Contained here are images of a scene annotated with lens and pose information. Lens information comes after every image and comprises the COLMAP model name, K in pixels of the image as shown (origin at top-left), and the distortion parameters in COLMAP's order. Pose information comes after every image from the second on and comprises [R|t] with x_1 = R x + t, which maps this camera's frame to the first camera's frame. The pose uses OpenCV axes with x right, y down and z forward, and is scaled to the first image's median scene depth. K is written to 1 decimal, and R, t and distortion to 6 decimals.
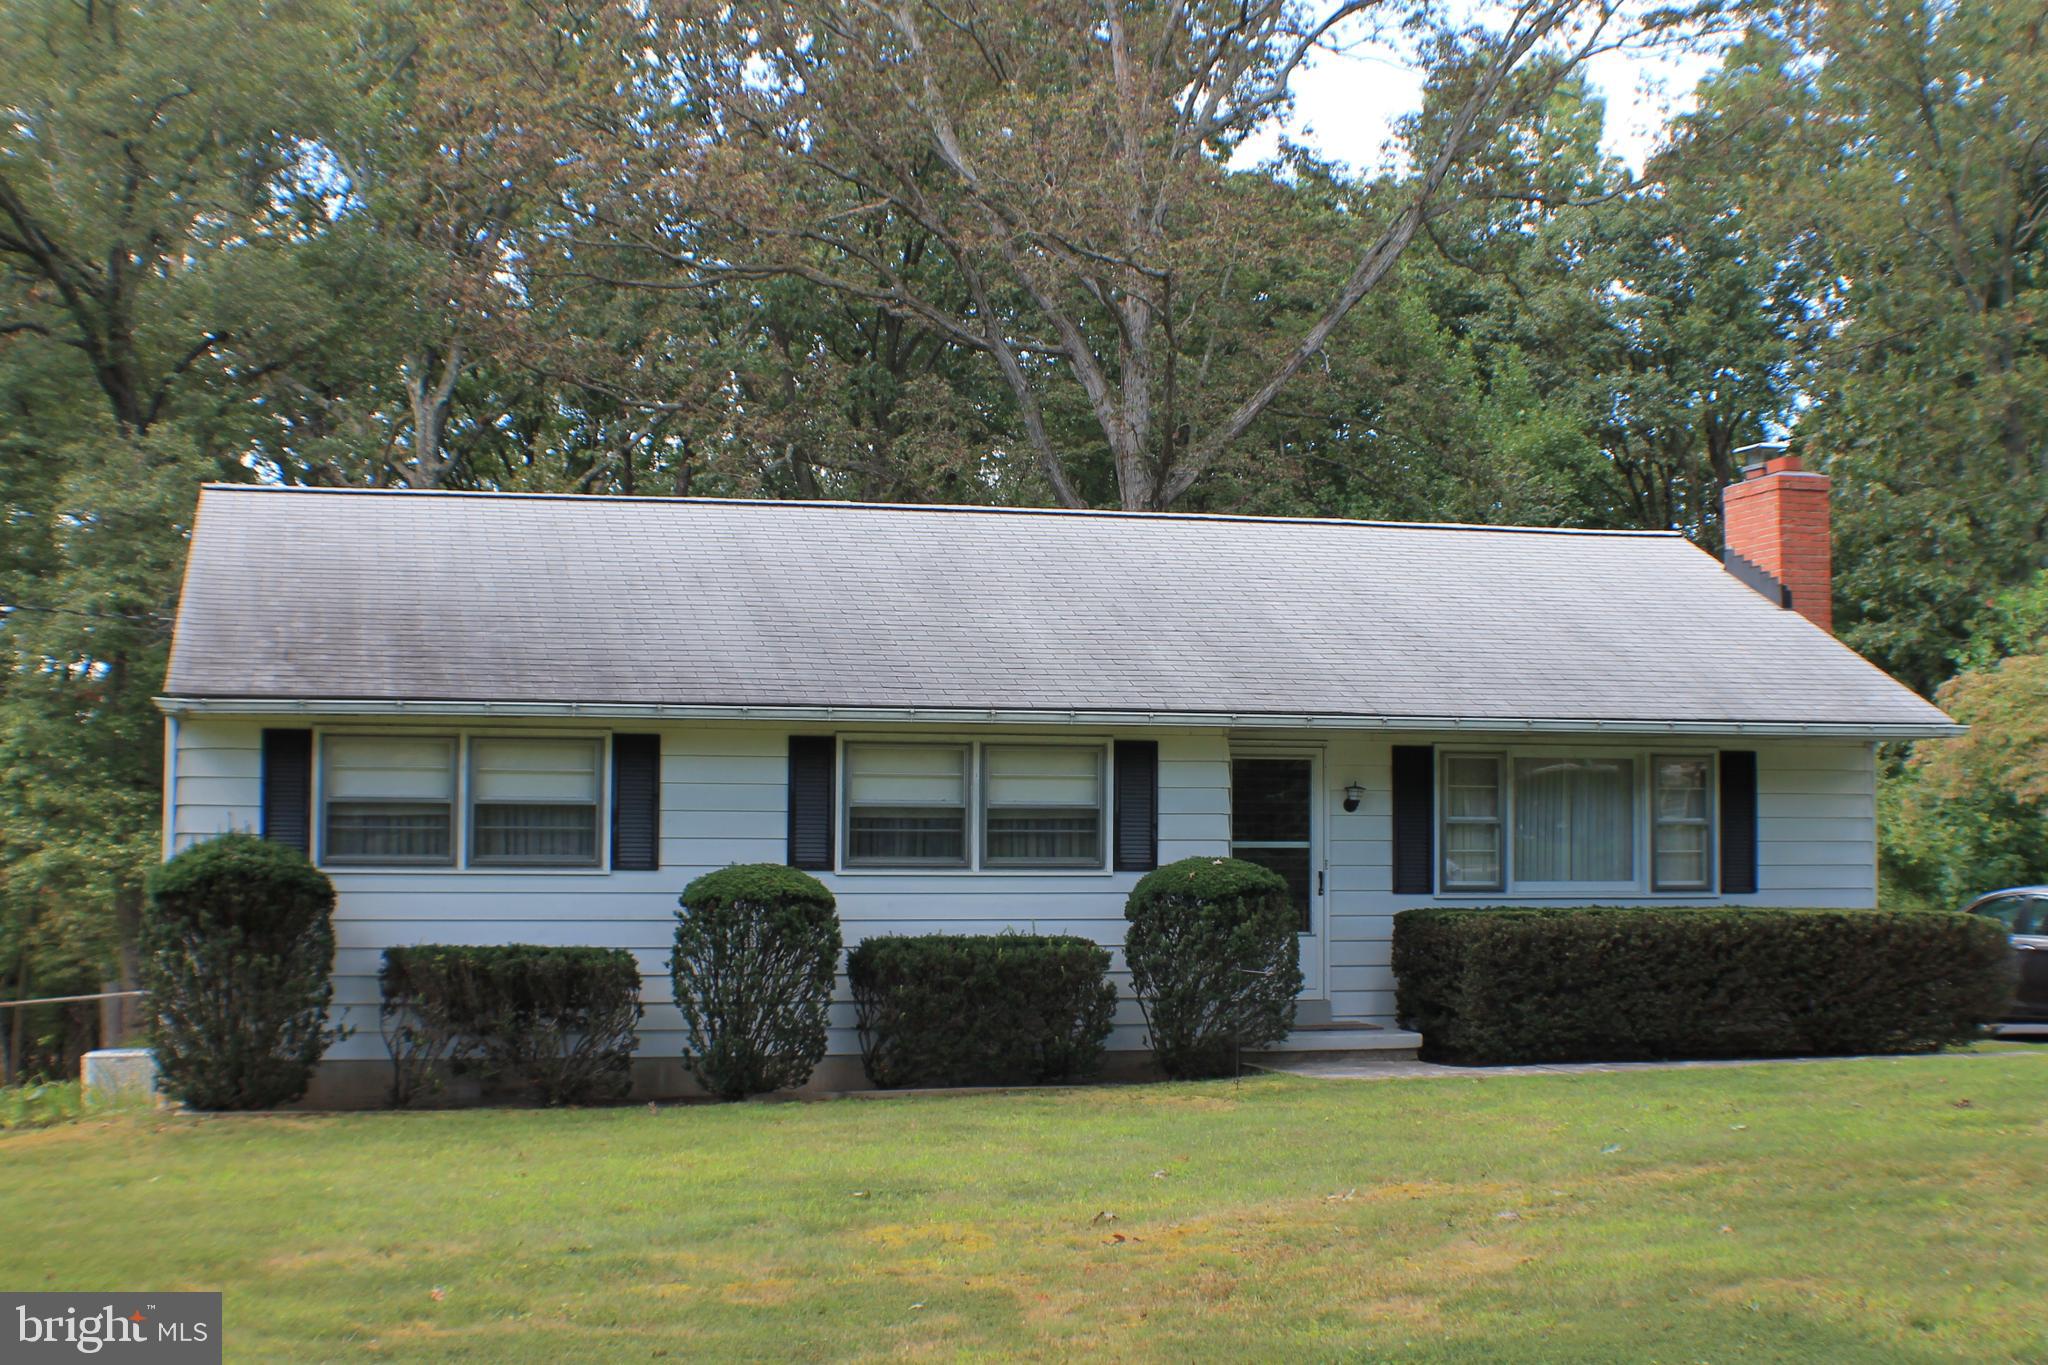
lens RADIAL K [[2583.5, 0, 1015.8], [0, 2583.5, 701.5], [0, 0, 1]] dist [-0.168054, 0.000000]
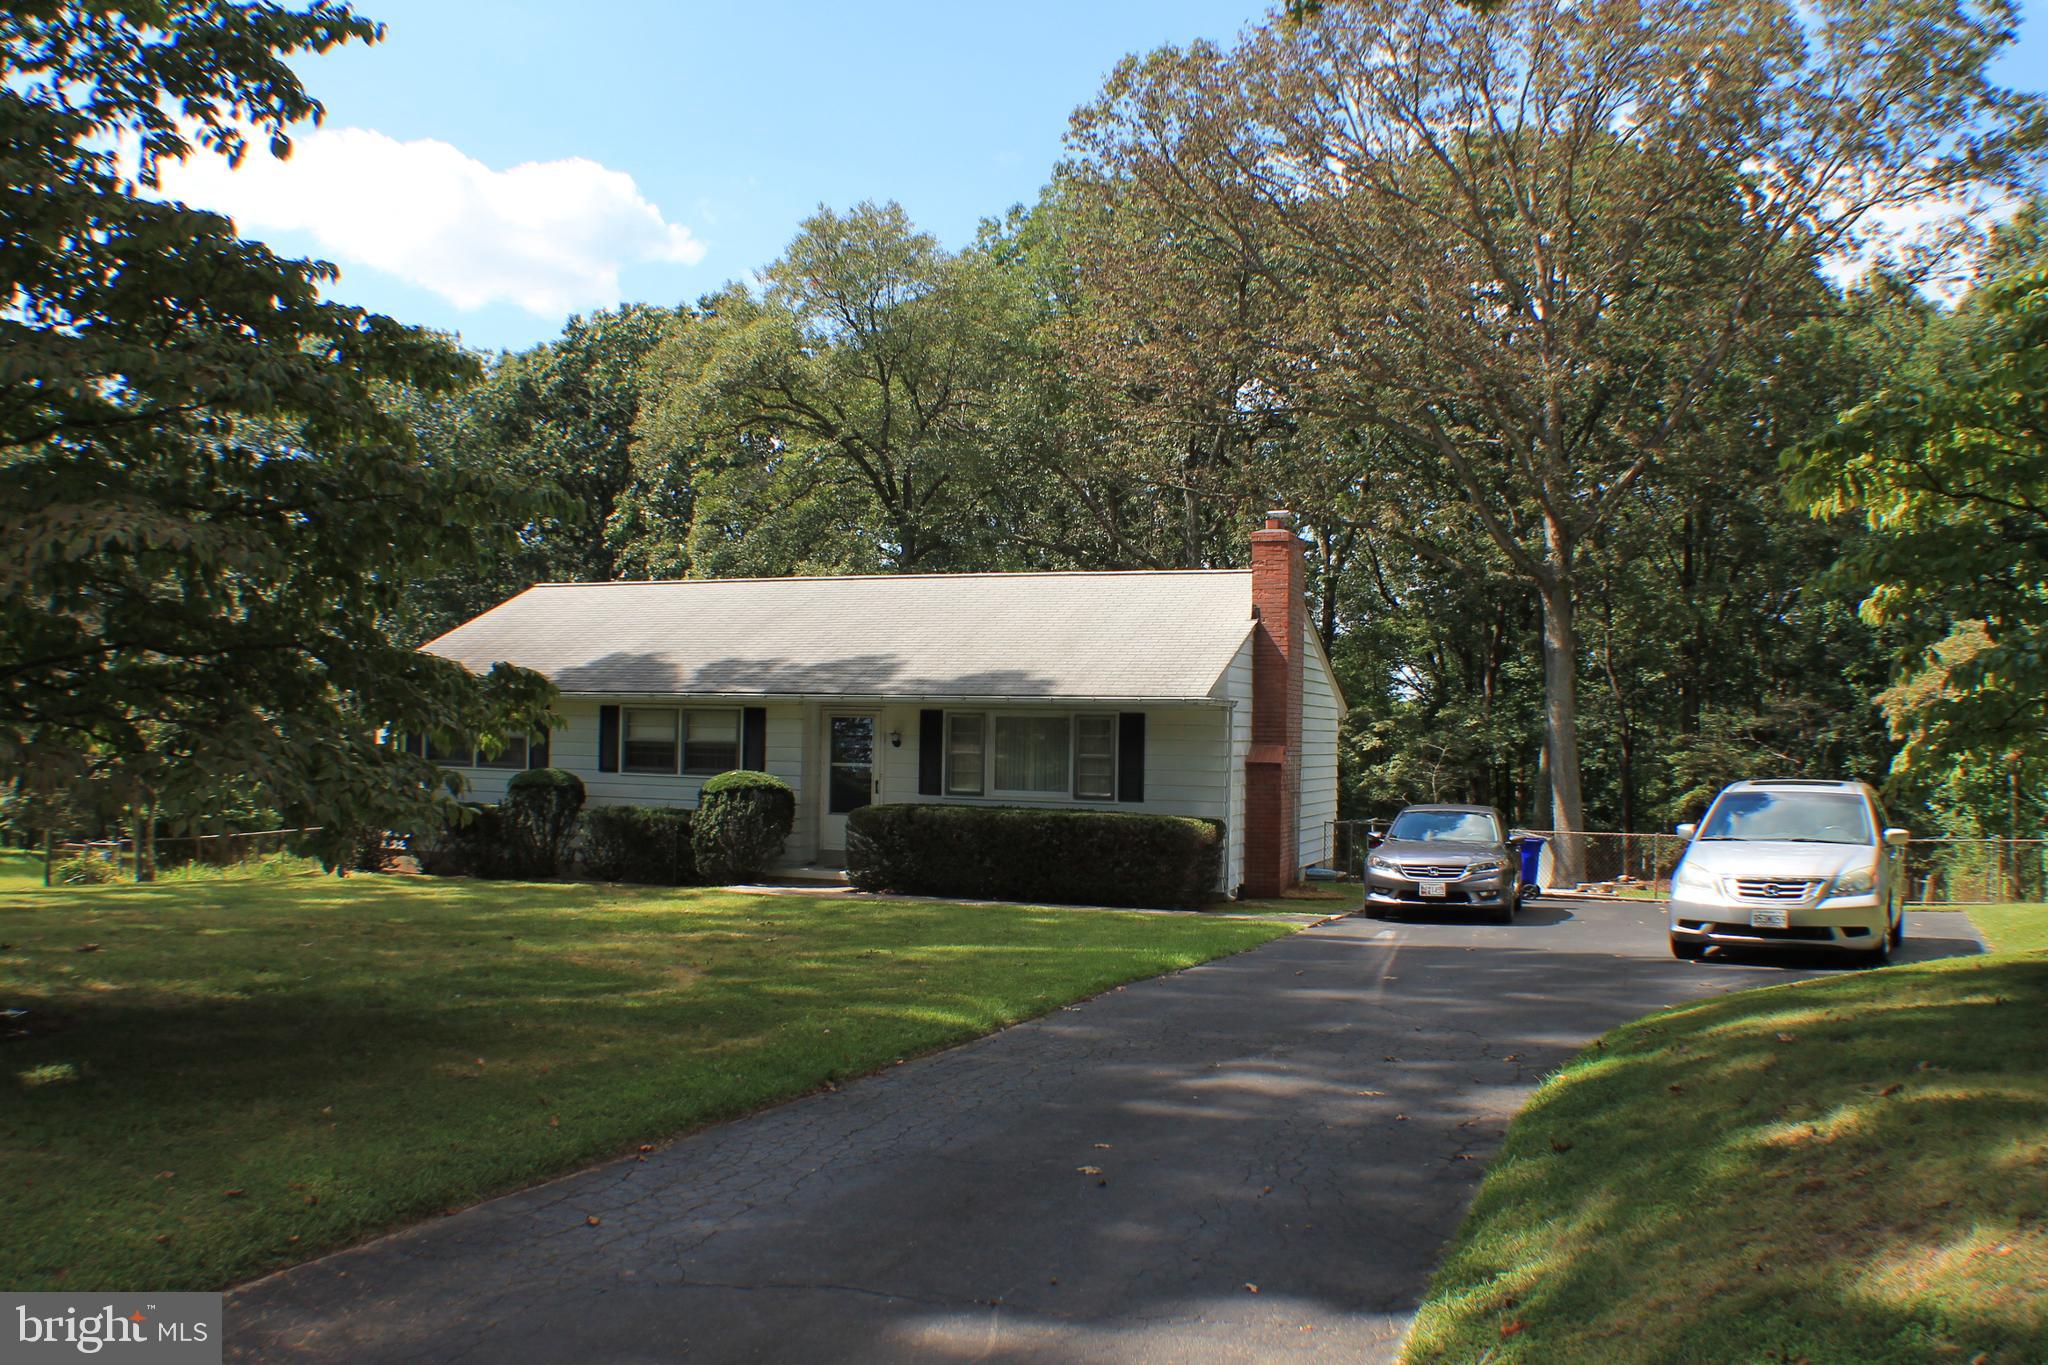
lens RADIAL K [[1748.5, 0, 1058.8], [0, 1748.5, 725.6], [0, 0, 1]] dist [-0.212957, 0.072109]
pose [[0.825331, 0.003896, -0.564636, 0.965089], [0.013348, 0.999562, 0.026408, -0.002363], [0.564491, -0.029332, 0.824918, 0.080169]]
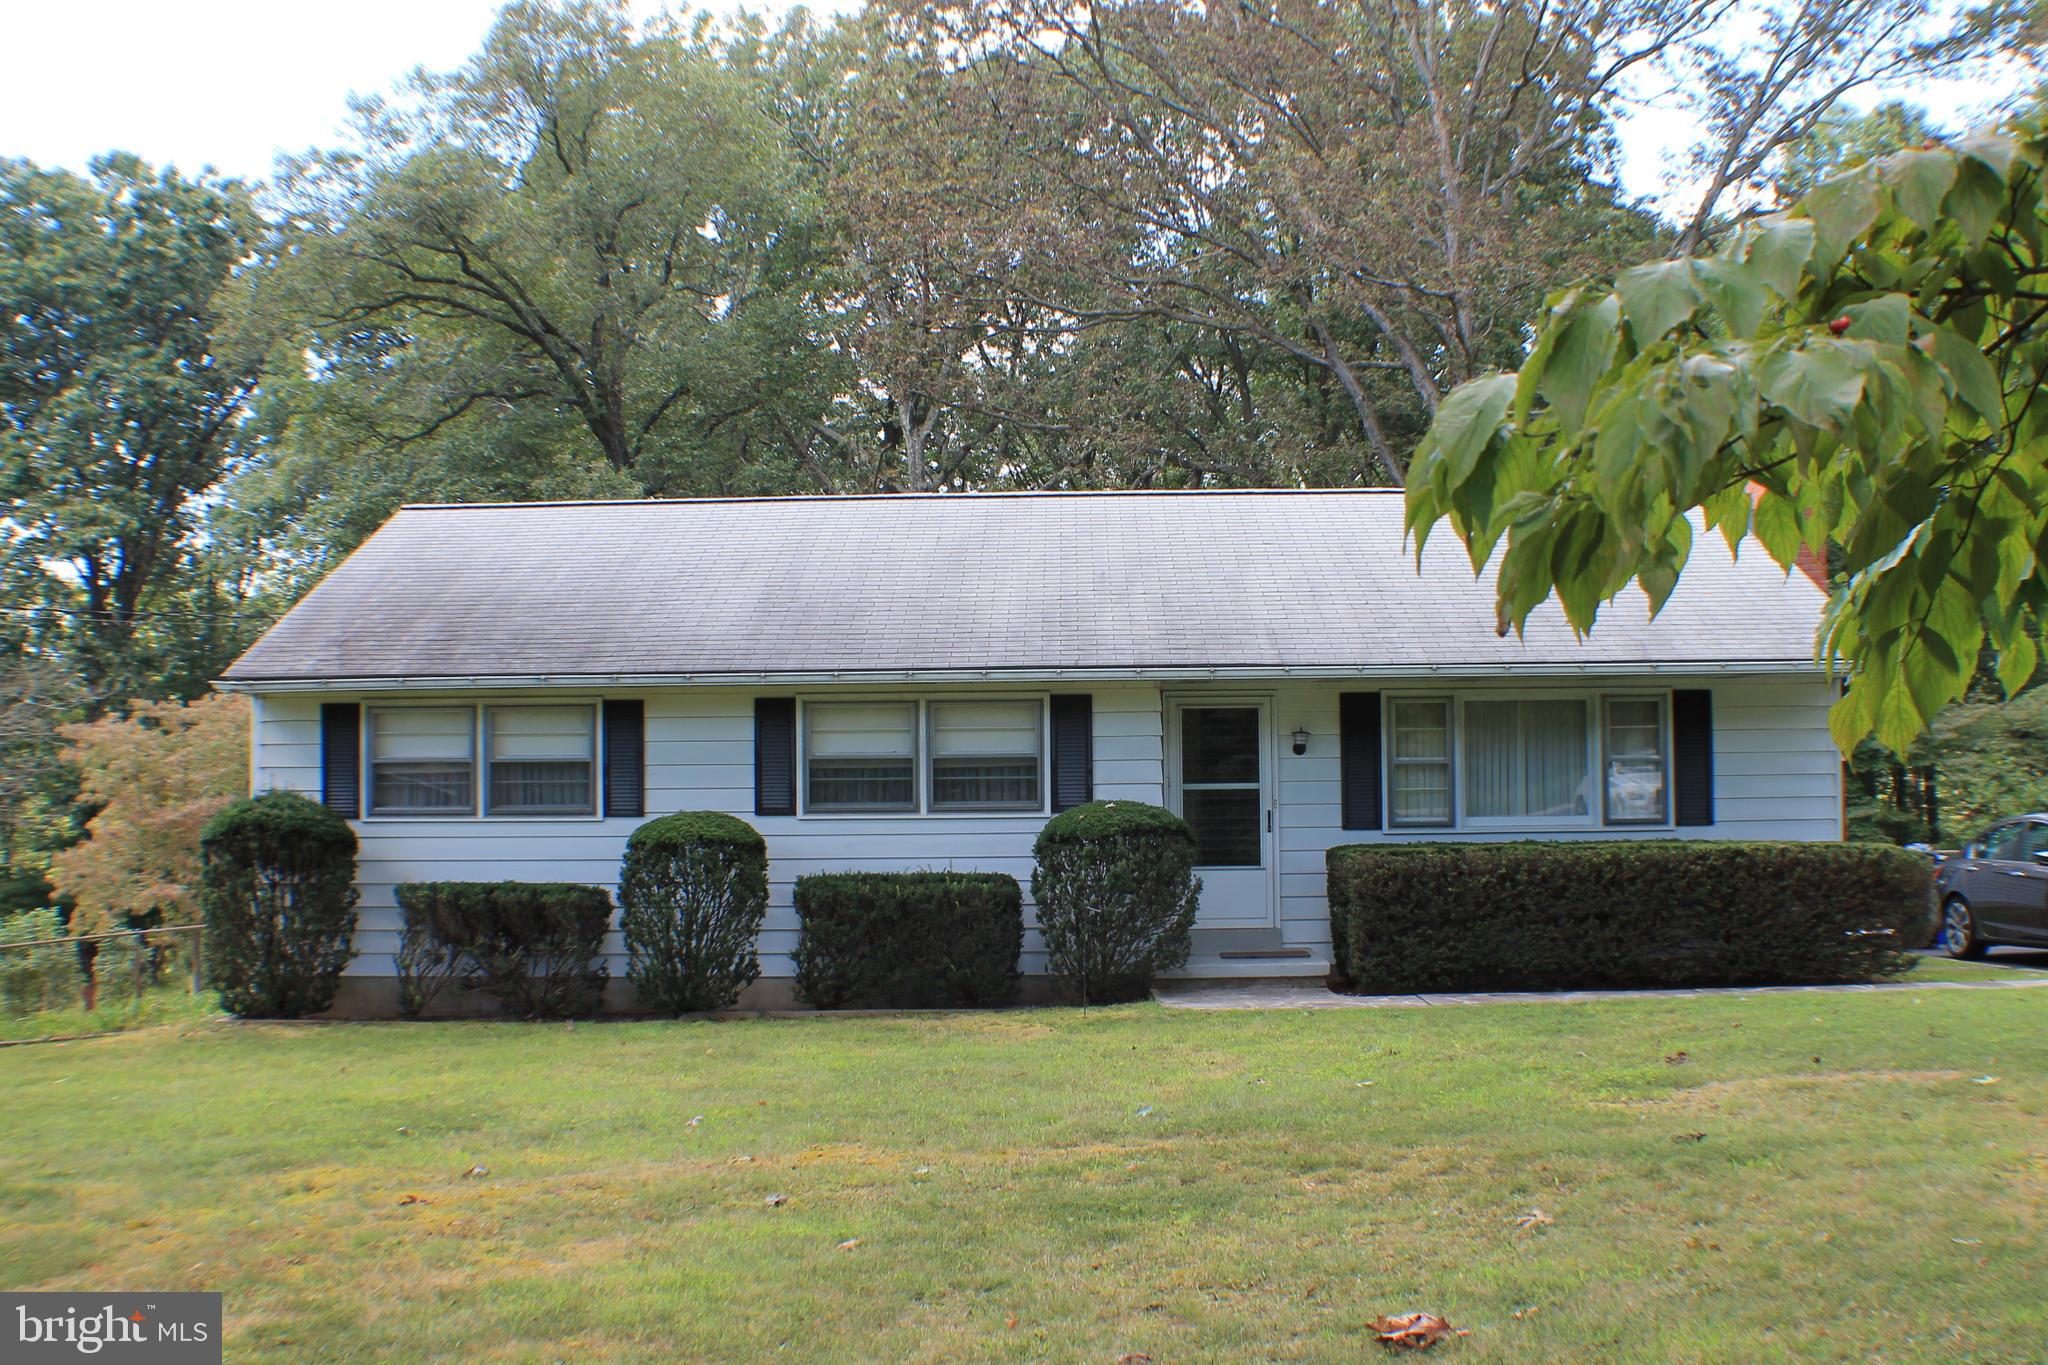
lens RADIAL K [[2022.5, 0, 1032.1], [0, 2022.5, 690.0], [0, 0, 1]] dist [-0.183788, 0.000000]
pose [[0.967781, -0.025078, -0.250543, 0.251748], [0.028339, 0.999554, 0.009417, 0.004654], [0.250195, -0.016214, 0.968060, 0.162102]]
